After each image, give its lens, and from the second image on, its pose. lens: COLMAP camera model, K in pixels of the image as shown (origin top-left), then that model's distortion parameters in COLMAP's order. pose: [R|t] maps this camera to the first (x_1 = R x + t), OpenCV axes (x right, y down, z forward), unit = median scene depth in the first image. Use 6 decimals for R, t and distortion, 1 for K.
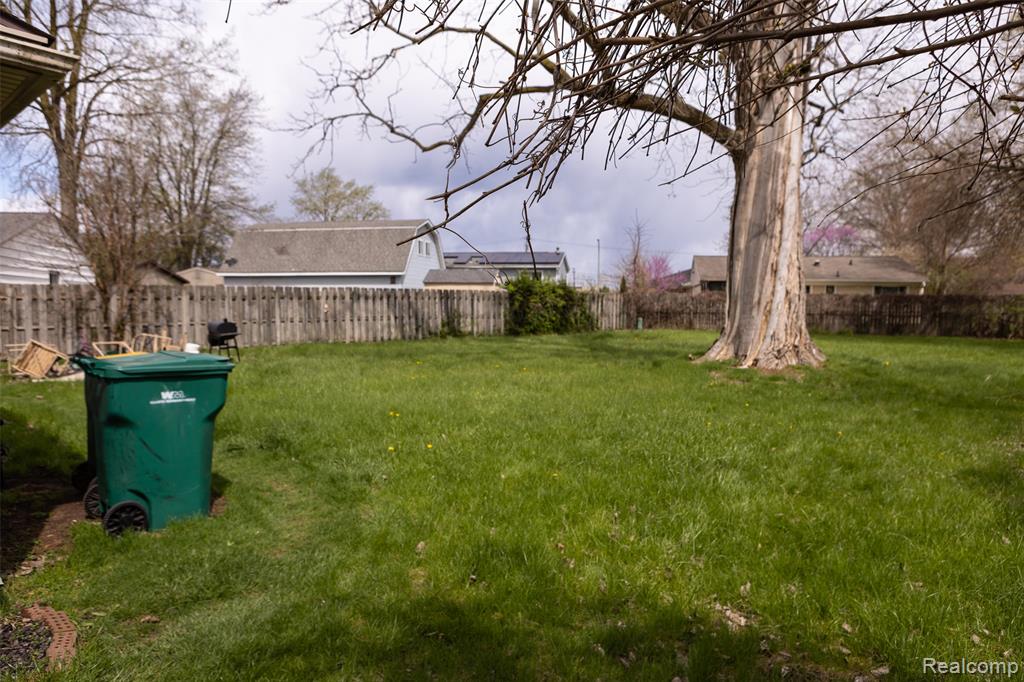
lens RADIAL K [[690.8, 0, 512.6], [0, 690.8, 338.8], [0, 0, 1]] dist [-0.025795, 0.001191]
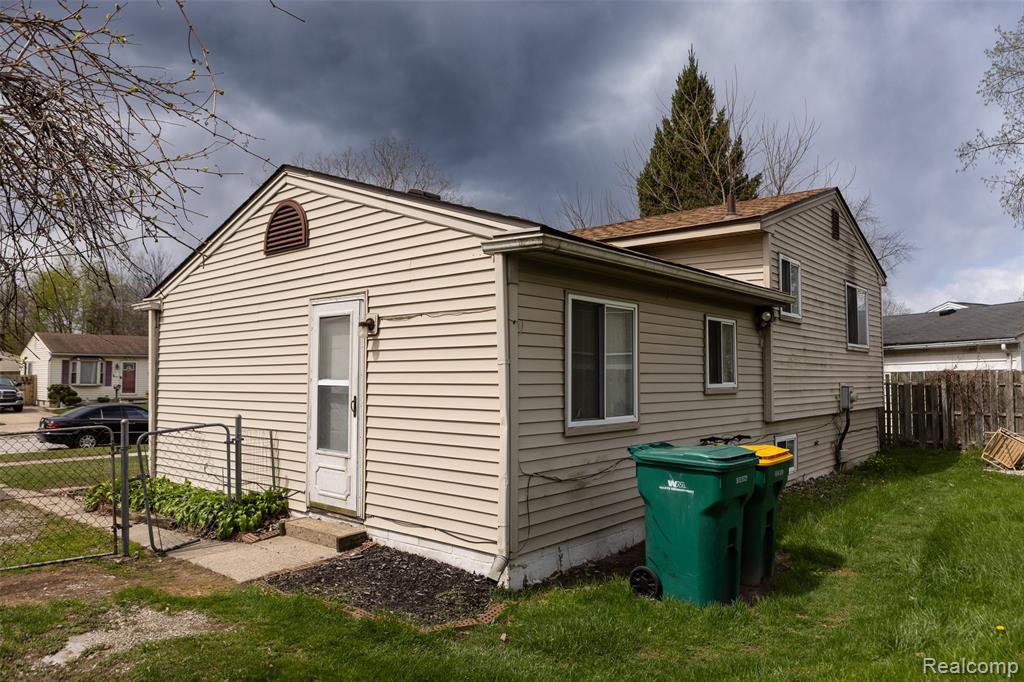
lens RADIAL K [[690.8, 0, 510.8], [0, 690.8, 349.1], [0, 0, 1]] dist [-0.025795, 0.001191]
pose [[0.066288, -0.062617, -0.995834, 1.749374], [-0.066524, 0.995531, -0.067026, -0.118934], [0.995580, 0.070690, 0.061827, 1.968312]]
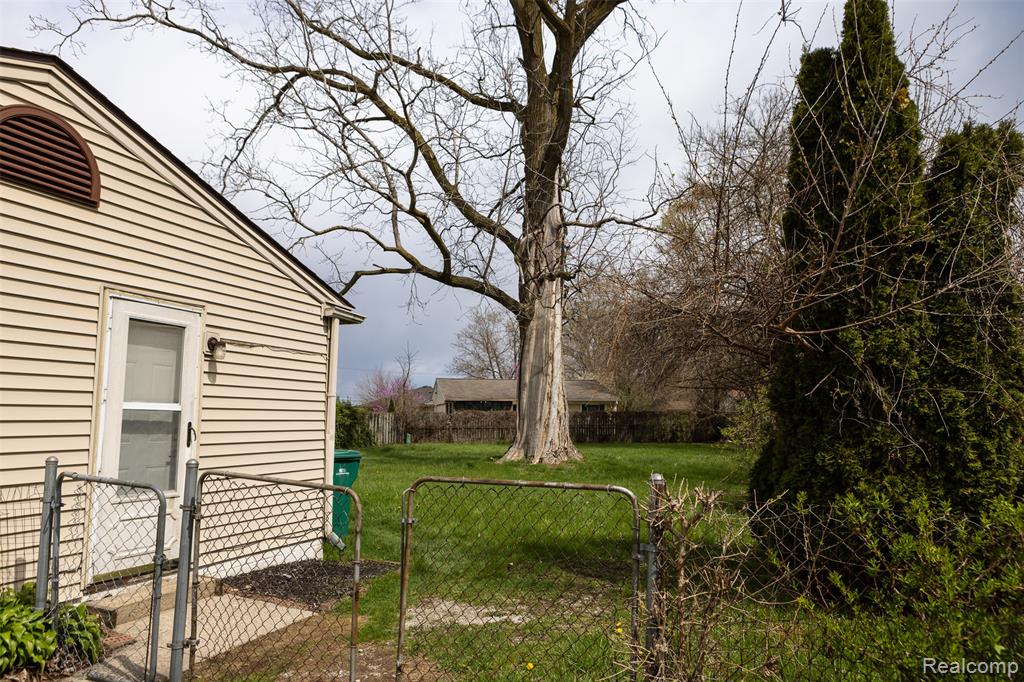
lens RADIAL K [[690.8, 0, 511.4], [0, 690.8, 339.6], [0, 0, 1]] dist [-0.025795, 0.001191]
pose [[0.918988, 0.033384, 0.392870, -0.275778], [0.033039, 0.986385, -0.161101, 0.014728], [-0.392899, 0.161030, 0.905373, -0.328646]]
